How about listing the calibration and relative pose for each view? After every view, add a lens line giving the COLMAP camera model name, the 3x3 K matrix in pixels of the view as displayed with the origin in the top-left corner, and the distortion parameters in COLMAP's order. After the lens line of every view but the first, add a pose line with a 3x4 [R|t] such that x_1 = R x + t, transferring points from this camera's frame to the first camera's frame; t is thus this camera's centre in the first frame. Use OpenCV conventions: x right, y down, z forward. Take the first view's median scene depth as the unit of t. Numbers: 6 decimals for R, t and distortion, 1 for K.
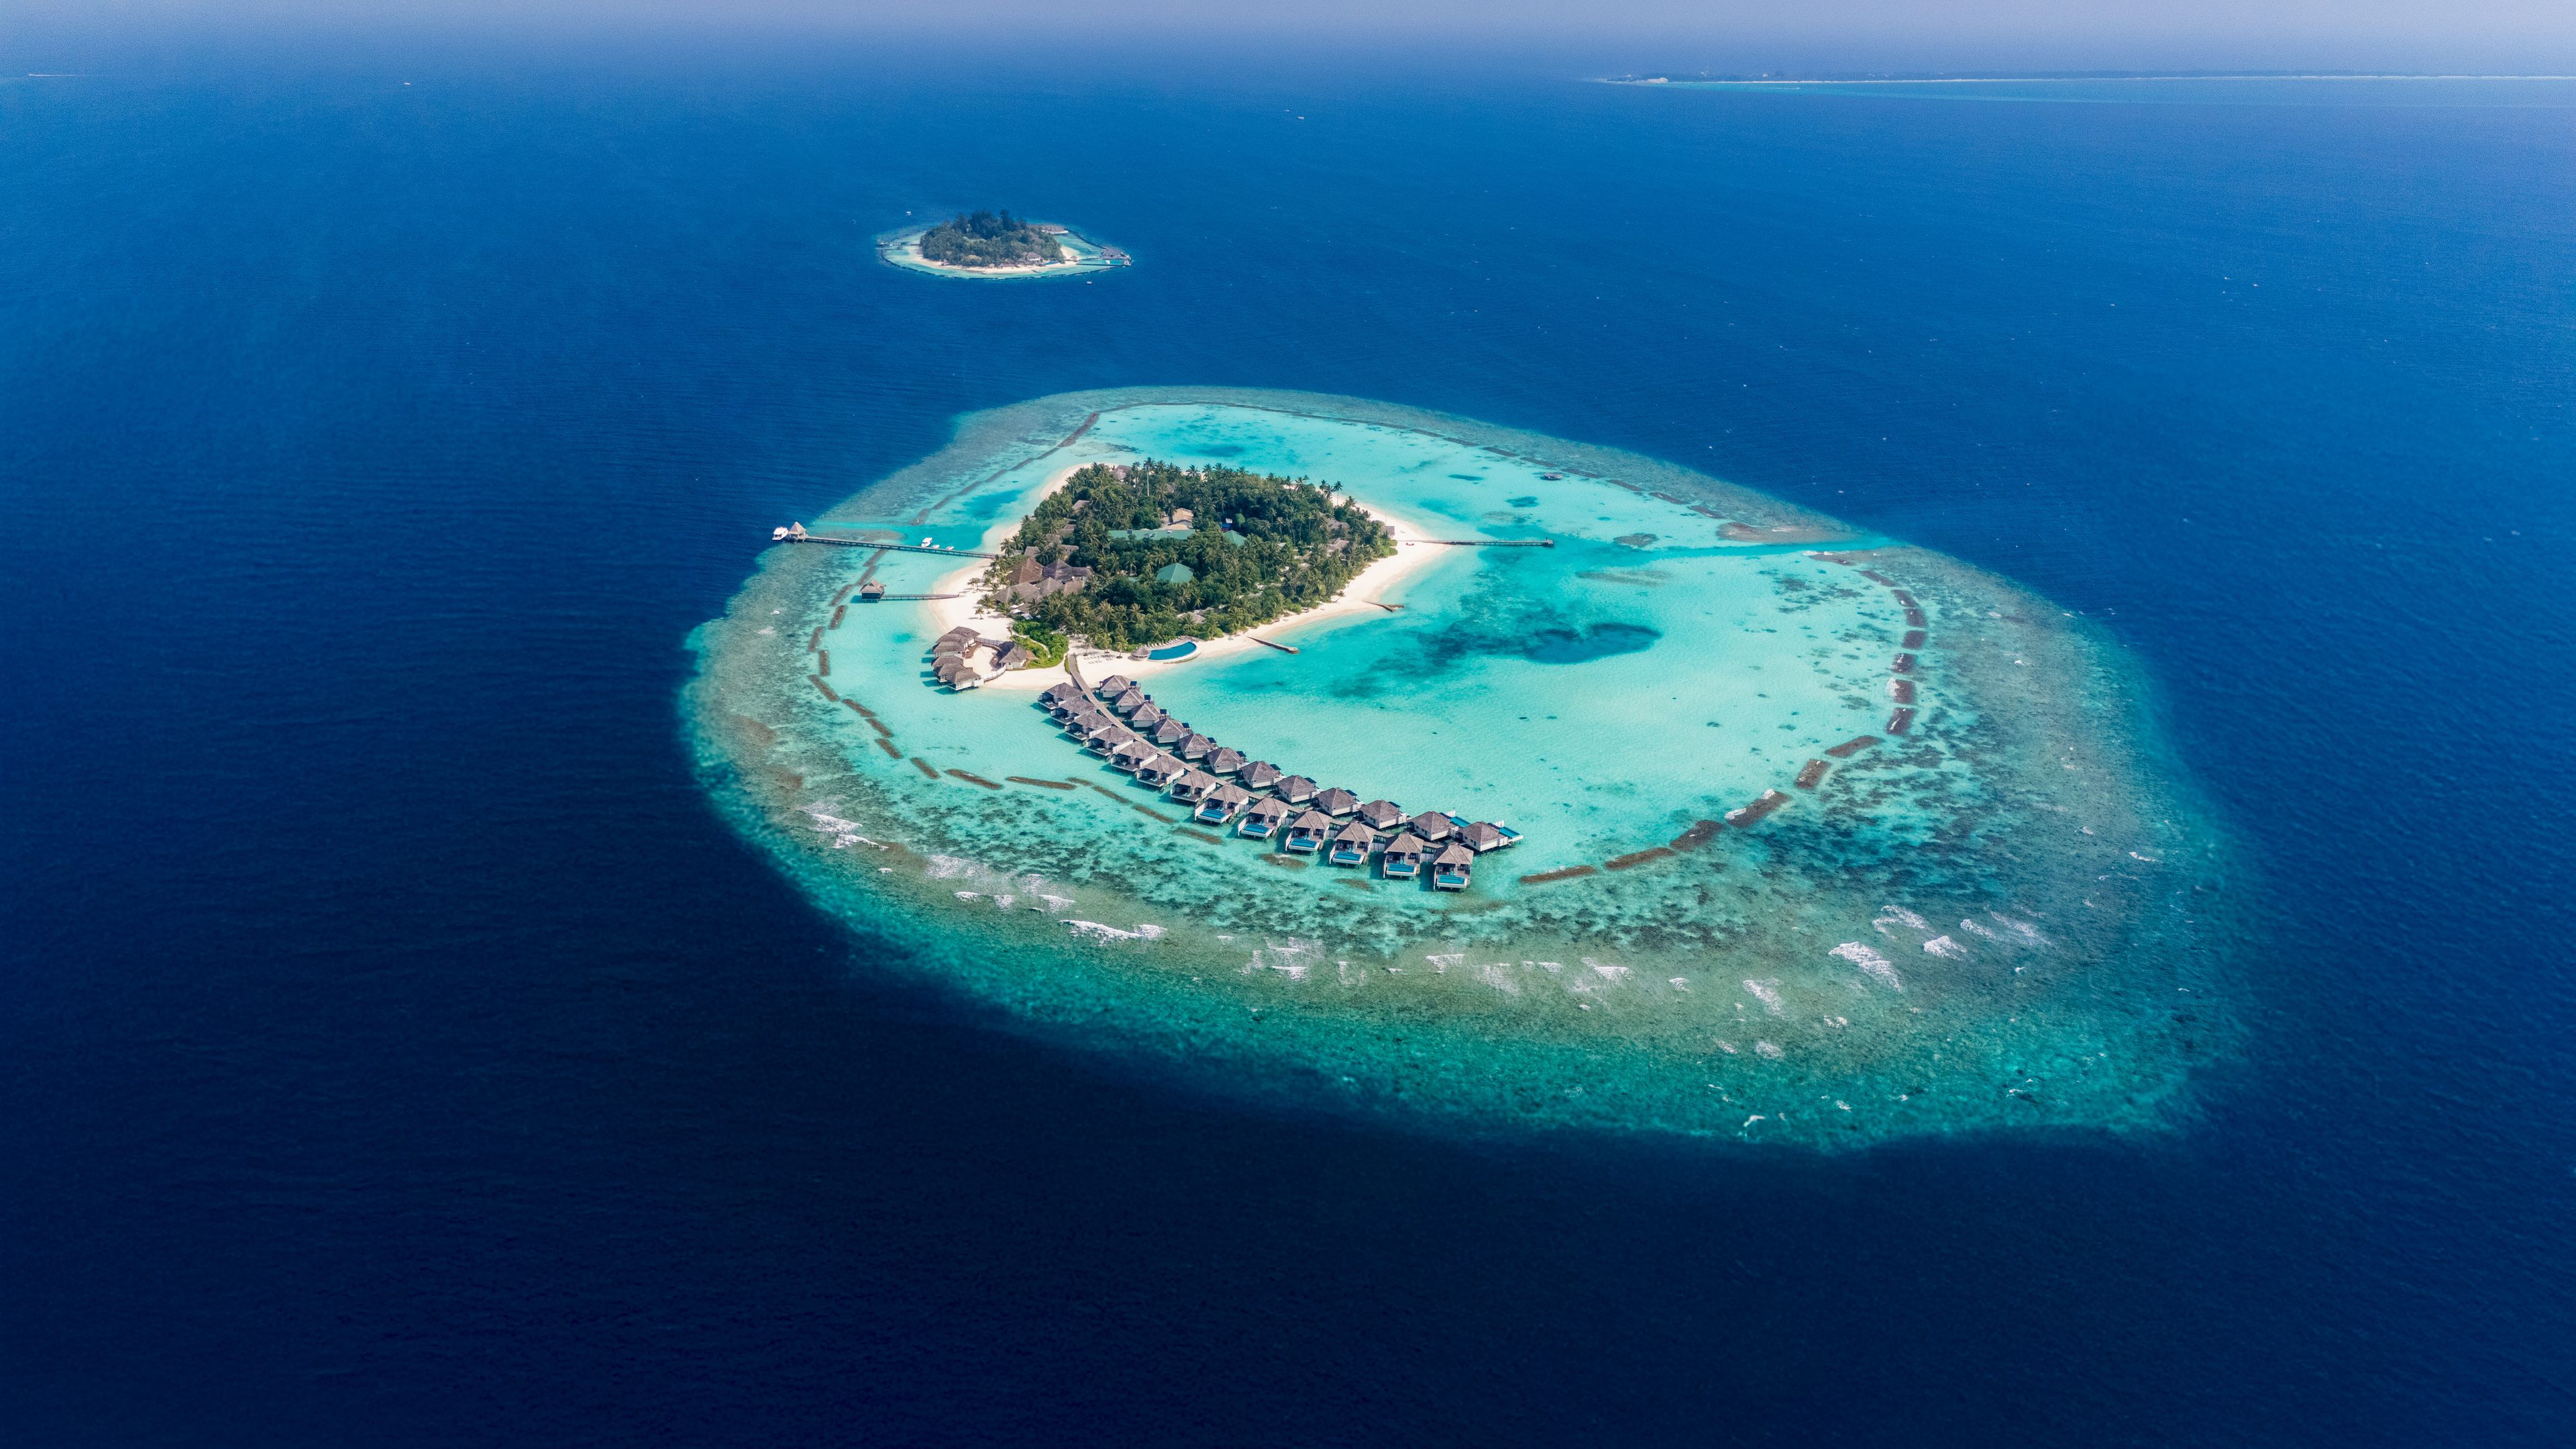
lens RADIAL K [[2279.7, 0, 1288.0], [0, 2279.7, 724.5], [0, 0, 1]] dist [0.134628, -0.001944]
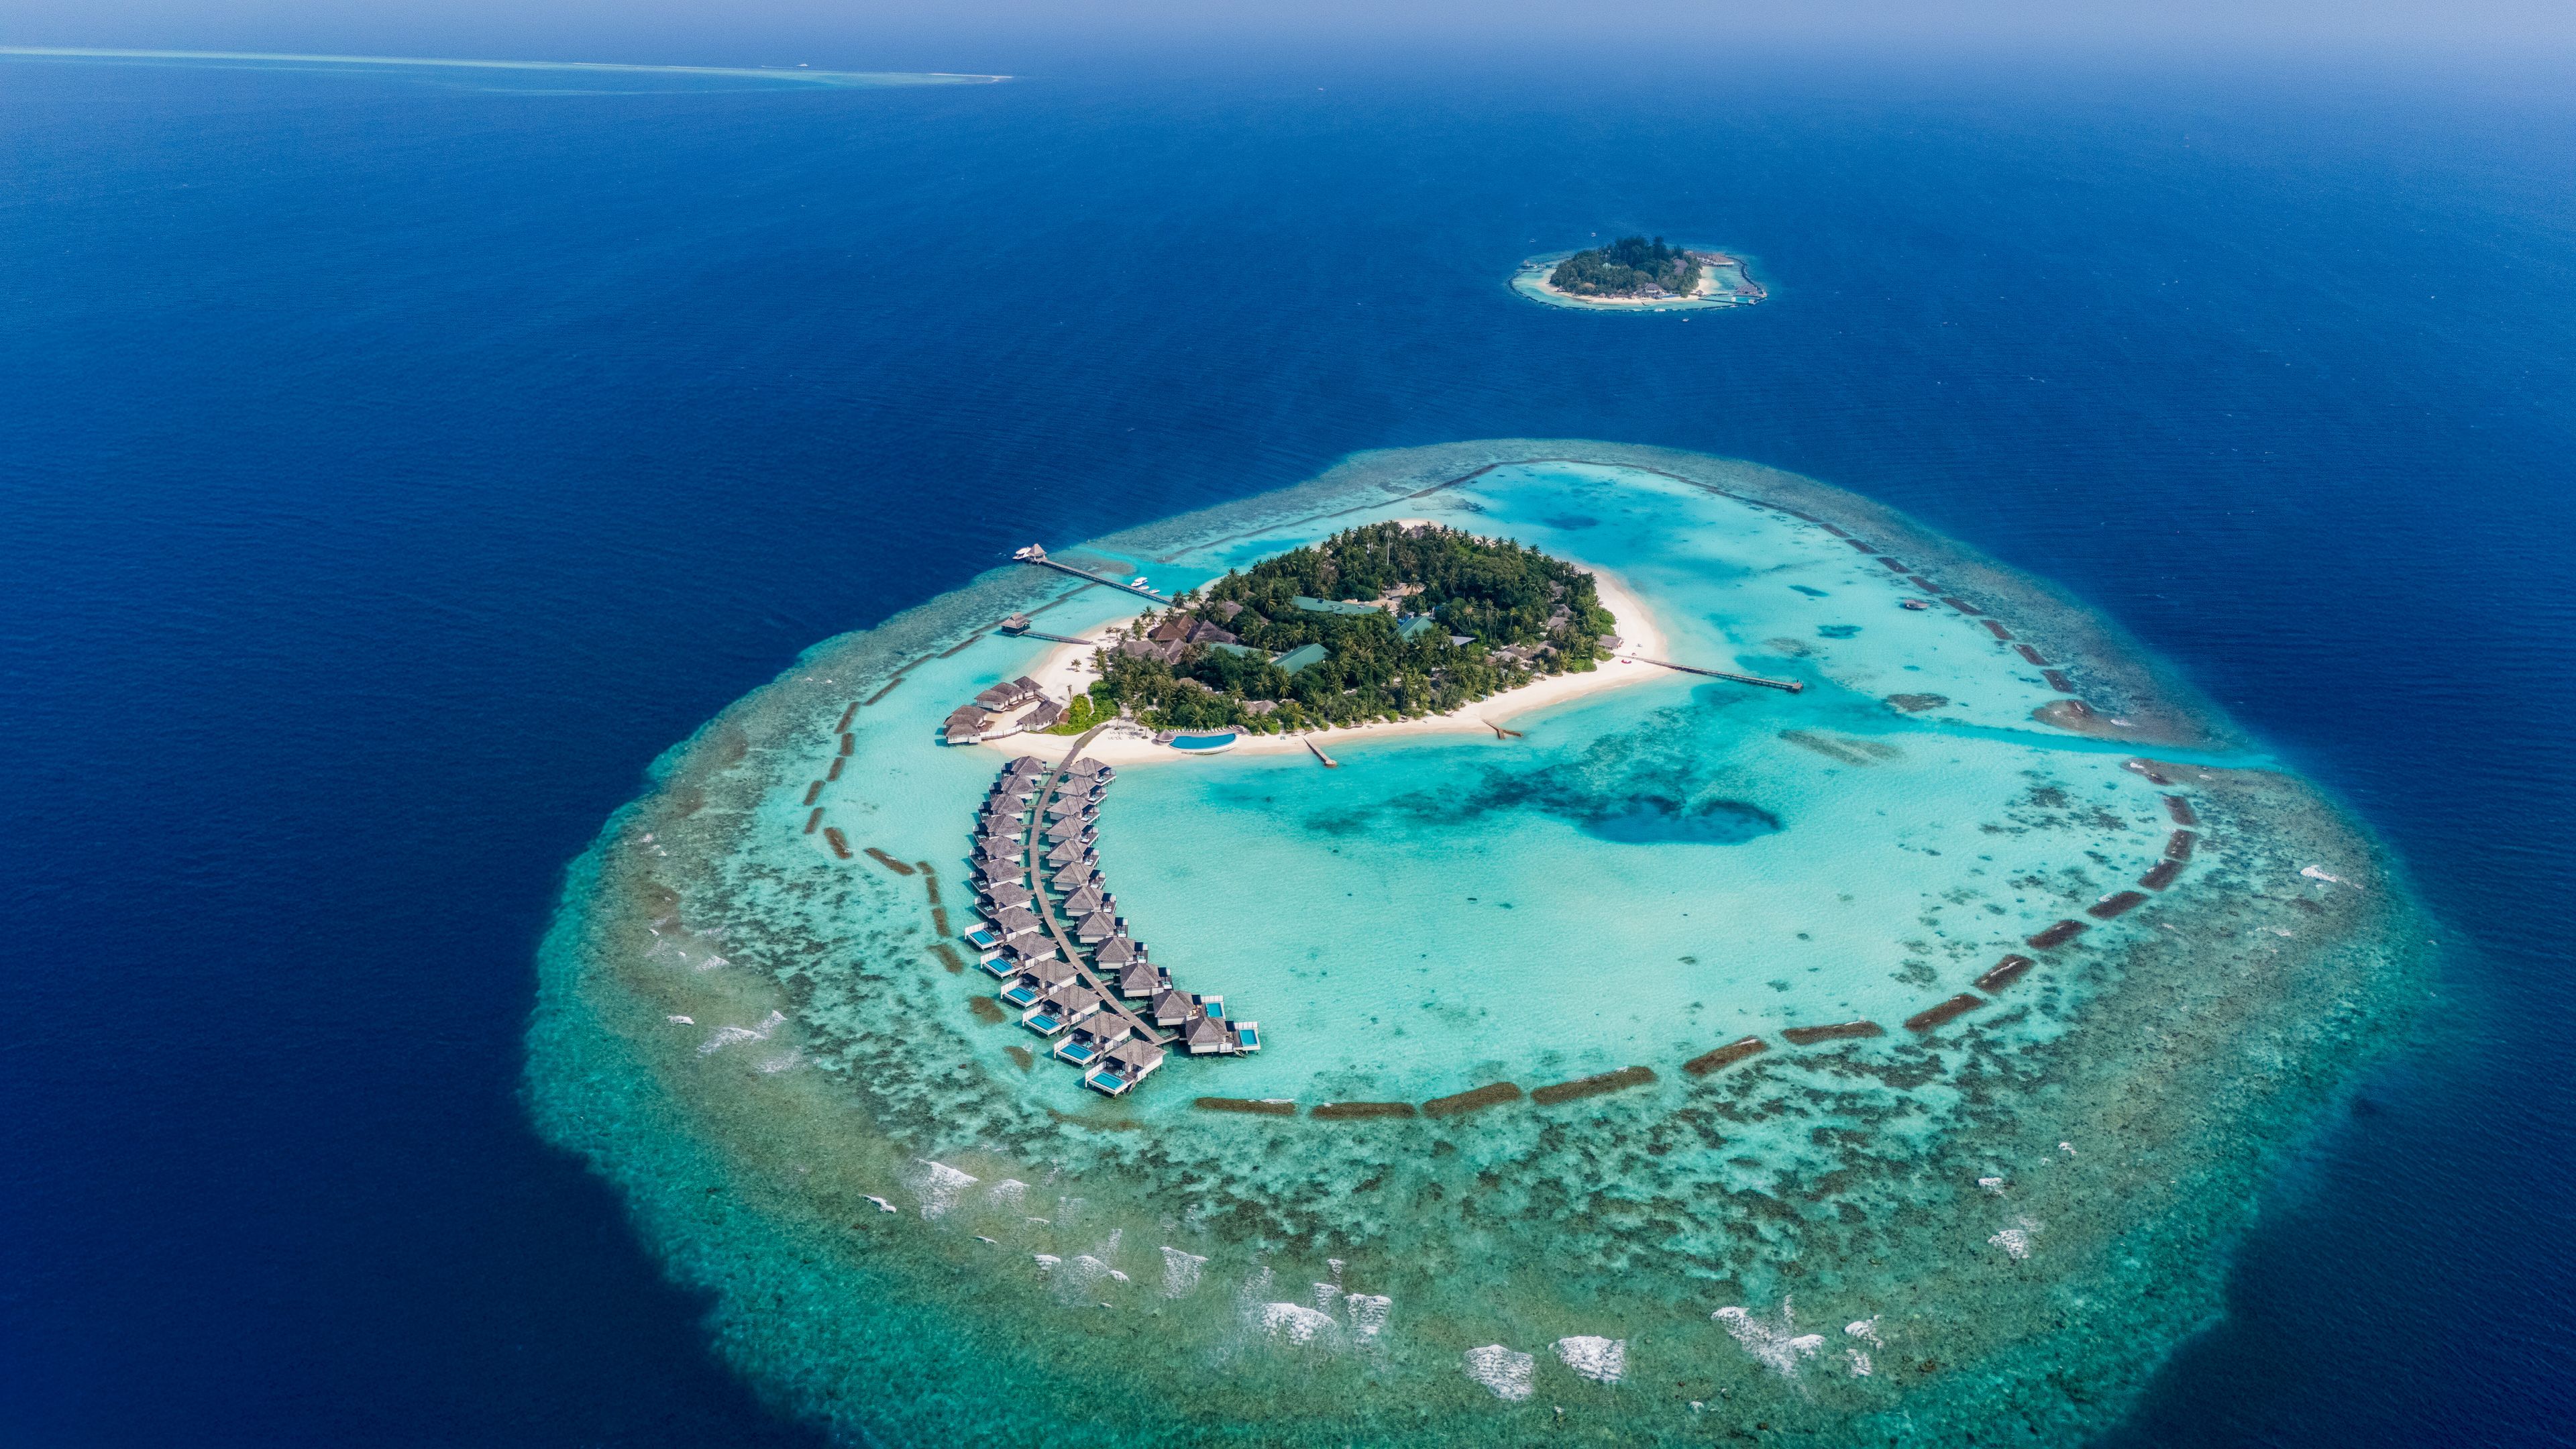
lens RADIAL K [[2279.7, 0, 1288.0], [0, 2279.7, 724.5], [0, 0, 1]] dist [0.134628, -0.001944]
pose [[0.852998, 0.163802, -0.495544, 0.391569], [-0.167897, 0.985124, 0.036626, -0.073189], [0.494171, 0.051958, 0.867811, 0.260265]]
